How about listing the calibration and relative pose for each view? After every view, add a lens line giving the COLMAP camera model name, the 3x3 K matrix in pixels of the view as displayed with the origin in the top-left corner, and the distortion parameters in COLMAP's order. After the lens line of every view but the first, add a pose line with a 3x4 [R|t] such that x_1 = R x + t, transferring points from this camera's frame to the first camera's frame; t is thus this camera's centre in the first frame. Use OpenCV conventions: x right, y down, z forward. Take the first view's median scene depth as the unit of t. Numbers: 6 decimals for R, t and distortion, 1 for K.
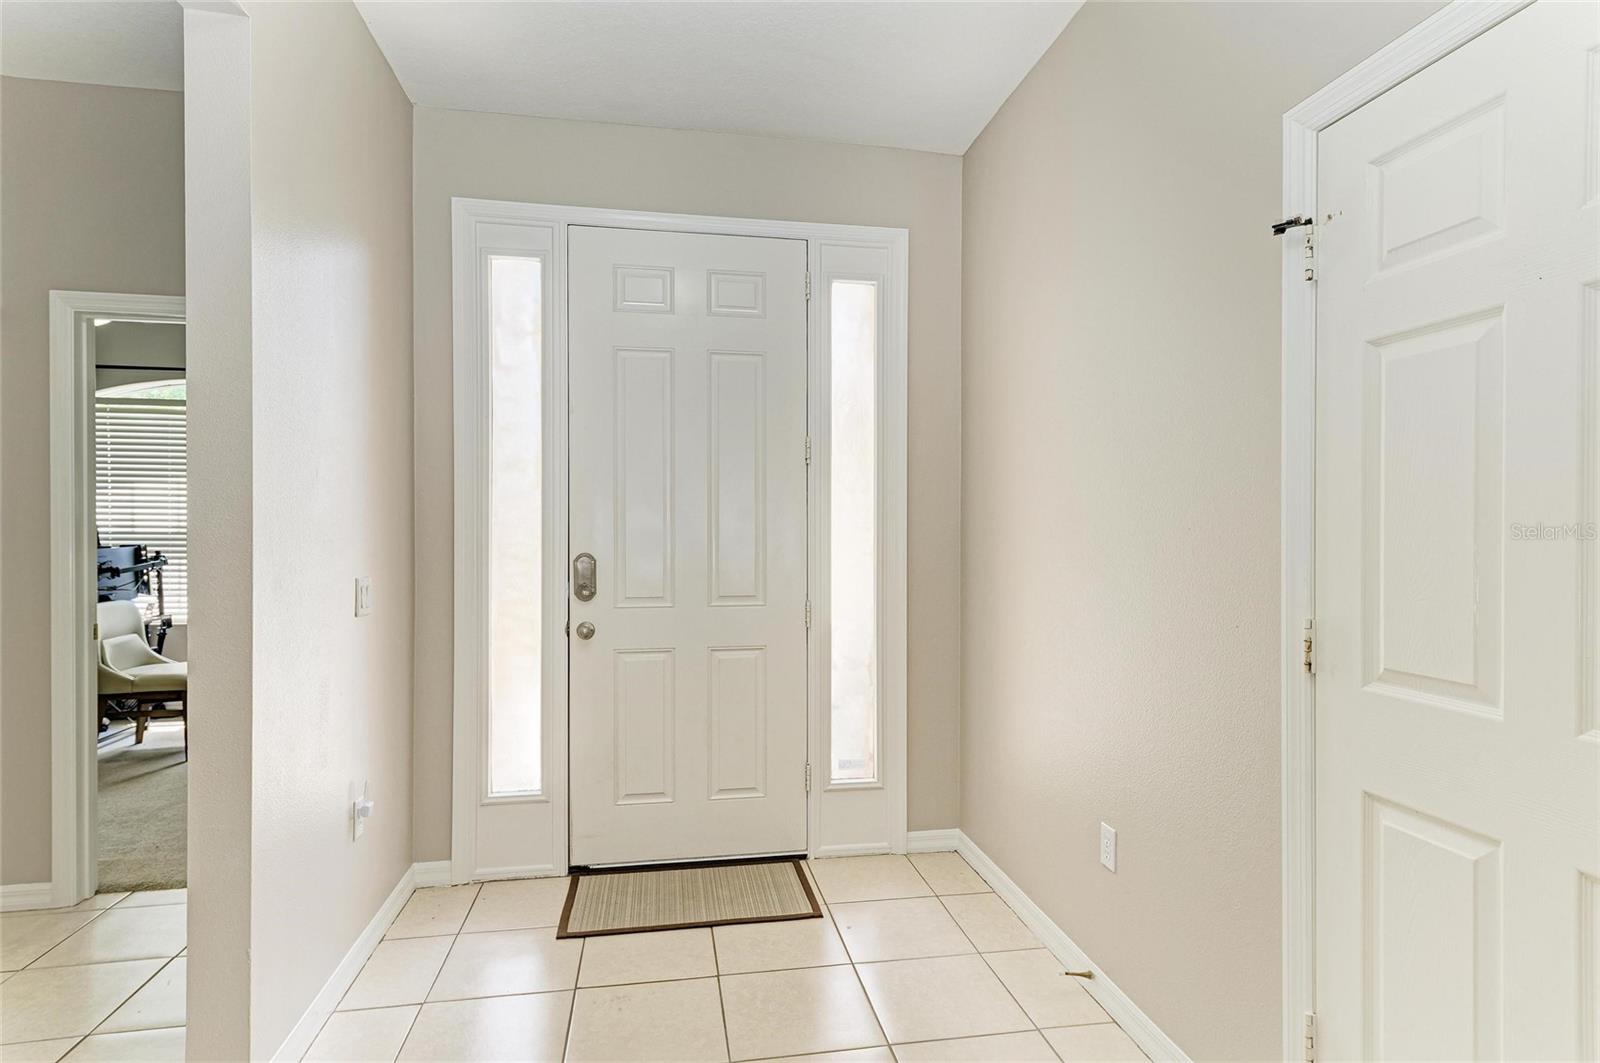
lens RADIAL K [[845.8, 0, 800.7], [0, 845.8, 534.2], [0, 0, 1]] dist [-0.004792, -0.000616]
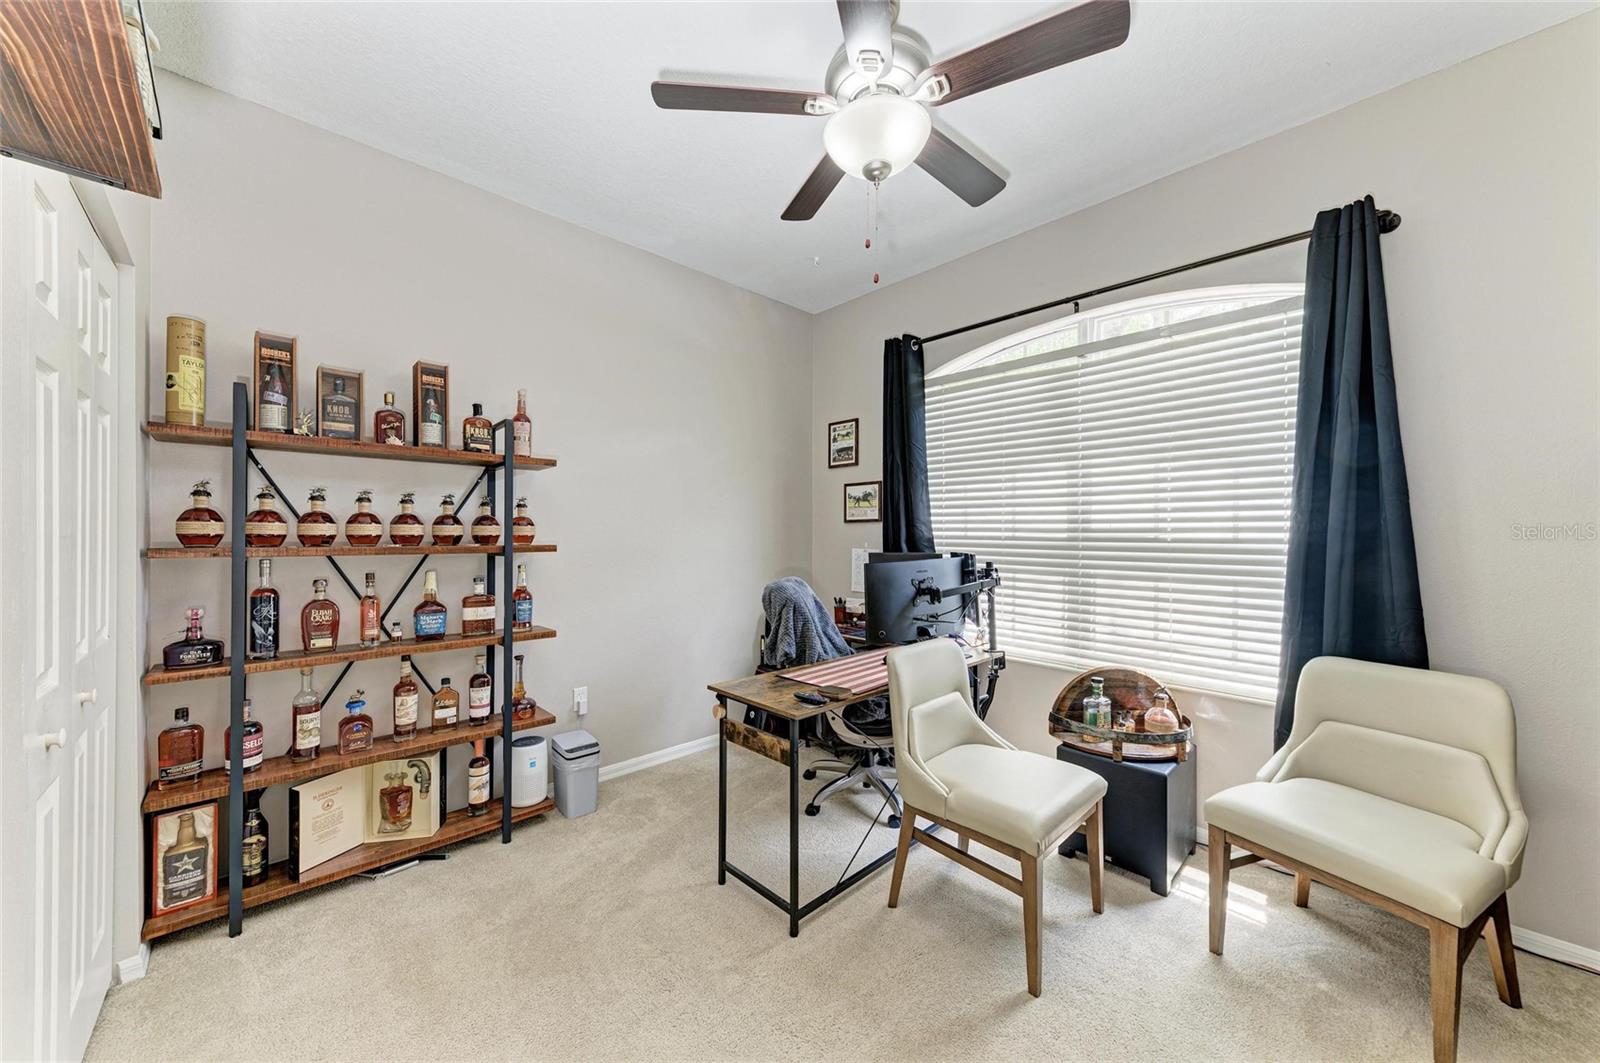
lens RADIAL K [[588.9, 0, 794.9], [0, 588.9, 533.3], [0, 0, 1]] dist [-0.000081, 0.000013]
pose [[0.562425, 0.002090, -0.826846, -0.448928], [-0.009187, 0.999951, -0.003722, -0.001687], [0.826797, 0.009690, 0.562416, 0.591465]]
